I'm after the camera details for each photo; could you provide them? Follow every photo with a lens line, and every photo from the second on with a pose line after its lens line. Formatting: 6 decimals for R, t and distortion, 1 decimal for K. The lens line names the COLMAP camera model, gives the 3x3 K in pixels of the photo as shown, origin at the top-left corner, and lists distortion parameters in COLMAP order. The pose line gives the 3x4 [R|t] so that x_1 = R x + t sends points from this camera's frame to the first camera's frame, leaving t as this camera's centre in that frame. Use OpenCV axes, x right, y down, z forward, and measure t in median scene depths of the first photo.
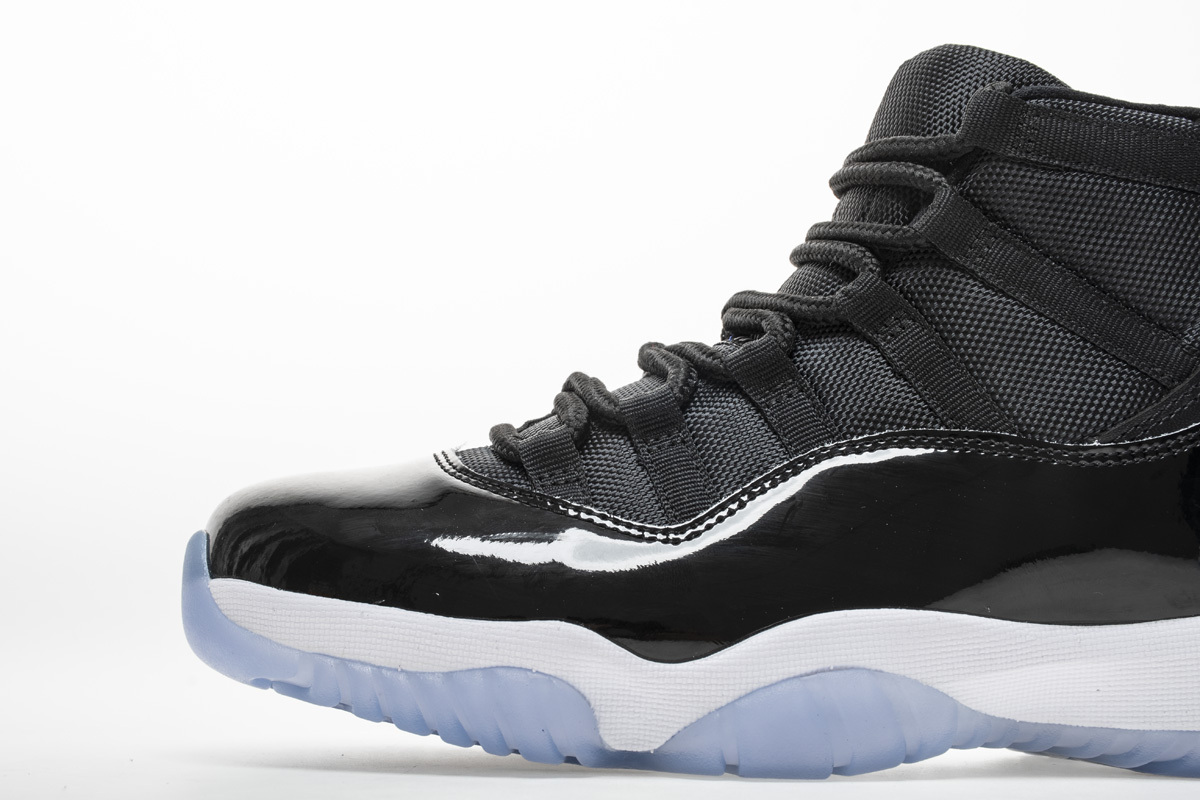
lens RADIAL K [[2467.5, 0, 600.1], [0, 2467.5, 400.3], [0, 0, 1]] dist [0.004087, 0.000000]
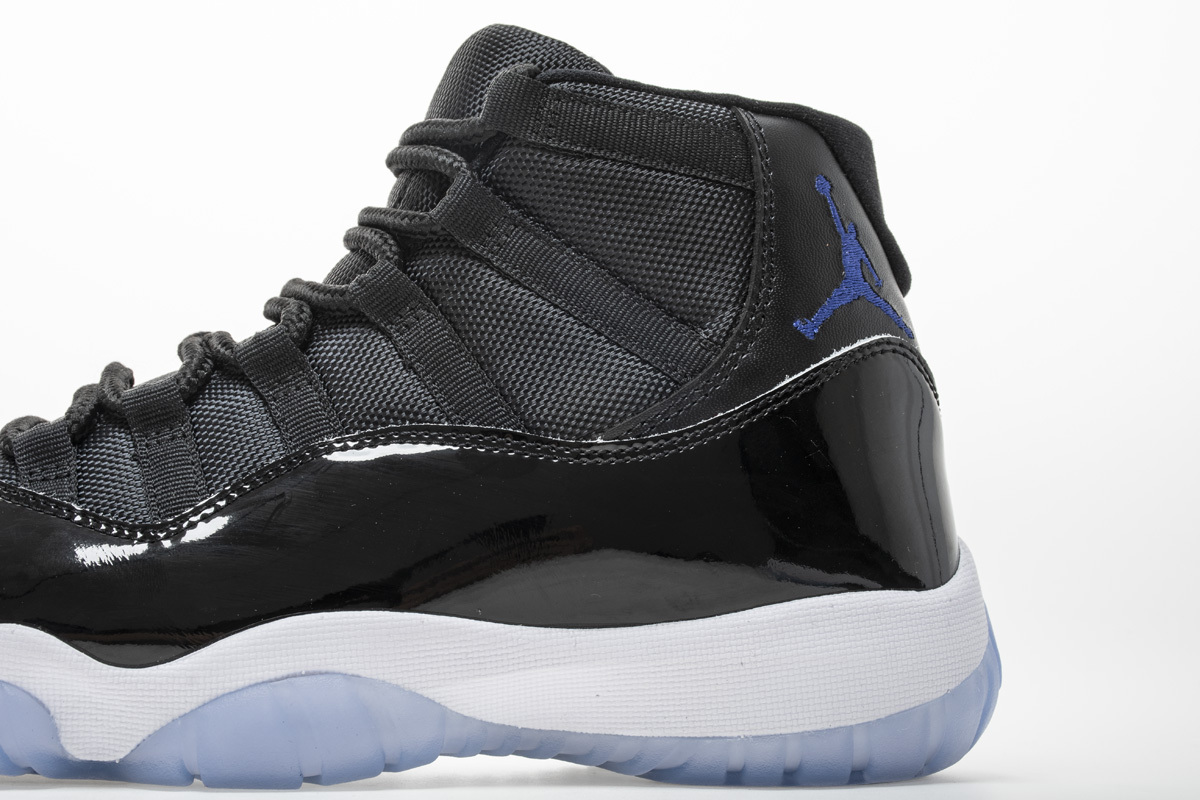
lens RADIAL K [[2615.5, 0, 599.9], [0, 2615.5, 399.9], [0, 0, 1]] dist [0.009319, 0.000000]
pose [[0.995660, 0.007619, 0.092748, 0.102928], [-0.007809, 0.999968, 0.001688, -0.000051], [-0.092732, -0.002405, 0.995688, -0.019445]]
